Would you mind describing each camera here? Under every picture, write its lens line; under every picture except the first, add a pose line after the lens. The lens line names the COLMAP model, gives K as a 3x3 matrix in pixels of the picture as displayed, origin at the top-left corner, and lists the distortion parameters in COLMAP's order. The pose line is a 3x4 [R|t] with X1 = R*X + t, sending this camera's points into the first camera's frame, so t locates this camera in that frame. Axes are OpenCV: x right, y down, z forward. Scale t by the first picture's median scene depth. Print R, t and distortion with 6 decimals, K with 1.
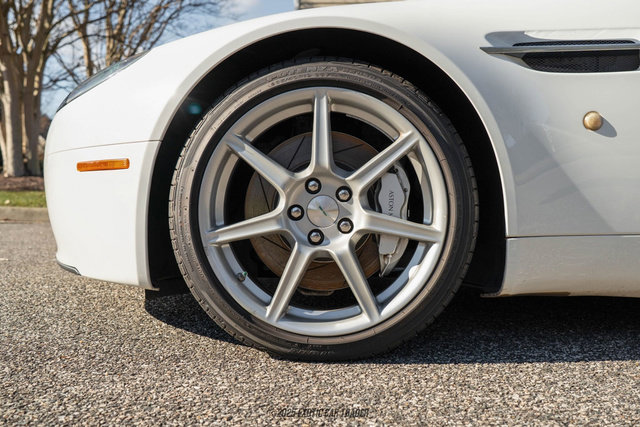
lens RADIAL K [[592.5, 0, 319.0], [0, 592.5, 196.4], [0, 0, 1]] dist [0.039738, 0.000000]
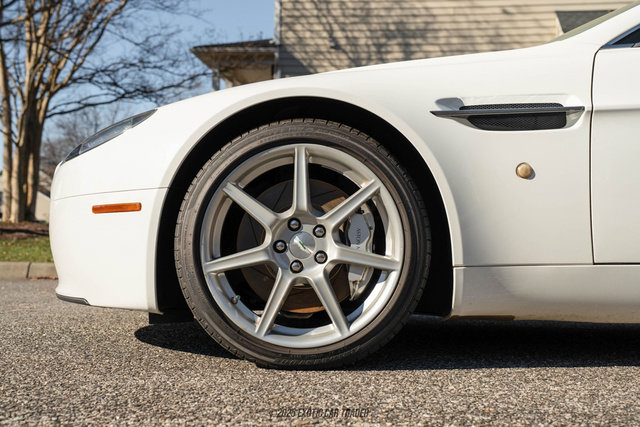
lens RADIAL K [[774.1, 0, 323.6], [0, 774.1, 206.8], [0, 0, 1]] dist [0.092561, 0.000000]
pose [[0.999756, -0.001783, 0.021999, 0.015830], [0.002923, 0.998648, -0.051904, 0.028931], [-0.021876, 0.051955, 0.998410, -0.587999]]
